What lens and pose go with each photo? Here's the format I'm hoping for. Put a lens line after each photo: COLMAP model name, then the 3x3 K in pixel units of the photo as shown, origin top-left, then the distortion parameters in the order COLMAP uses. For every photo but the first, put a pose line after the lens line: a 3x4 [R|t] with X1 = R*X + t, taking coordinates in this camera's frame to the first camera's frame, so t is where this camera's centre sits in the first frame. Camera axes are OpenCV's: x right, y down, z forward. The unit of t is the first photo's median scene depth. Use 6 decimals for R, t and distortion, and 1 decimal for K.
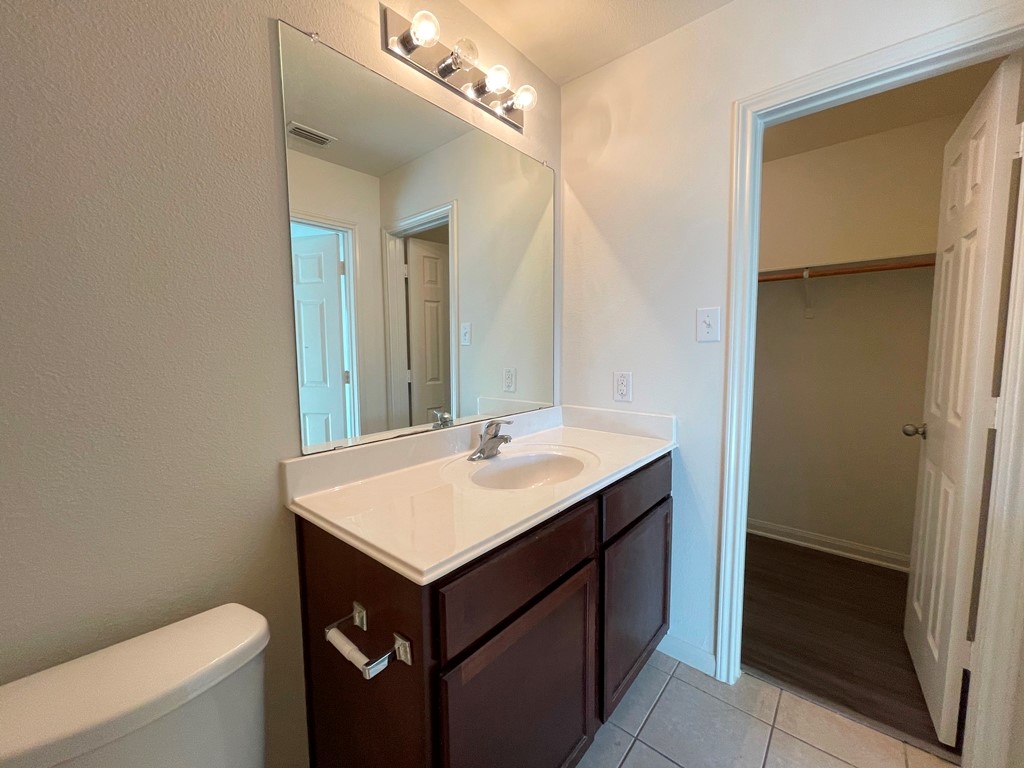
lens RADIAL K [[413.5, 0, 506.6], [0, 413.5, 385.8], [0, 0, 1]] dist [0.000121, 0.001968]
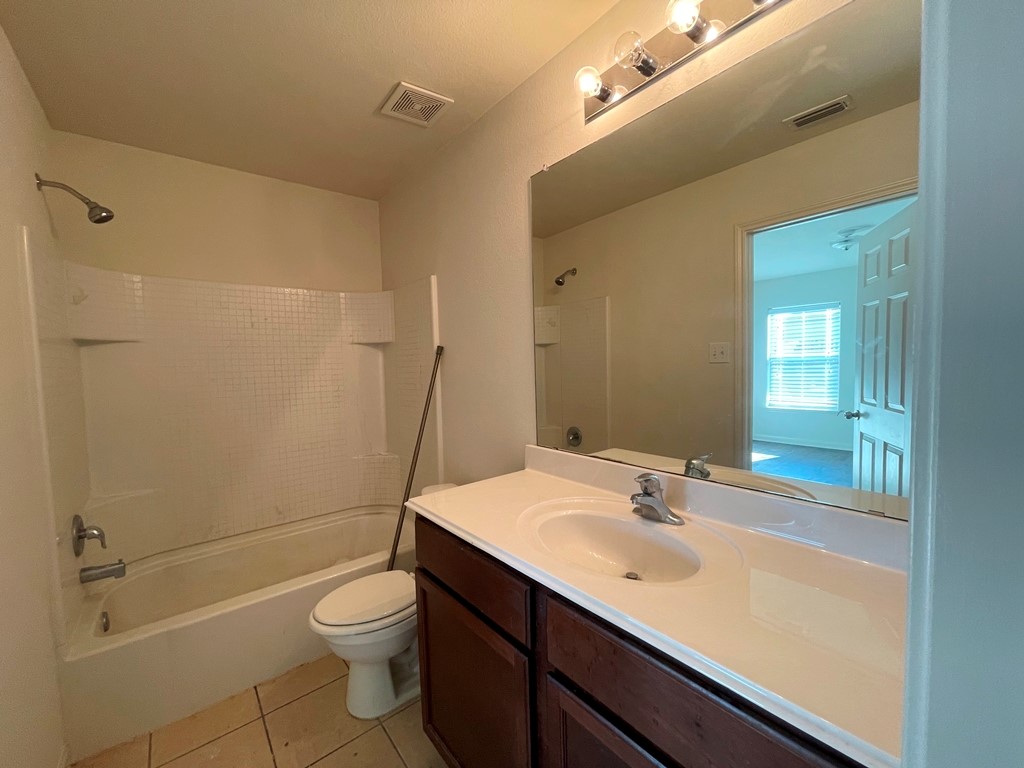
lens RADIAL K [[413.5, 0, 506.8], [0, 413.5, 382.1], [0, 0, 1]] dist [0.000121, 0.001968]
pose [[-0.170108, 0.068156, -0.983066, 0.956644], [-0.058493, 0.995148, 0.079115, -0.168966], [0.983688, 0.070961, -0.165296, 1.043546]]
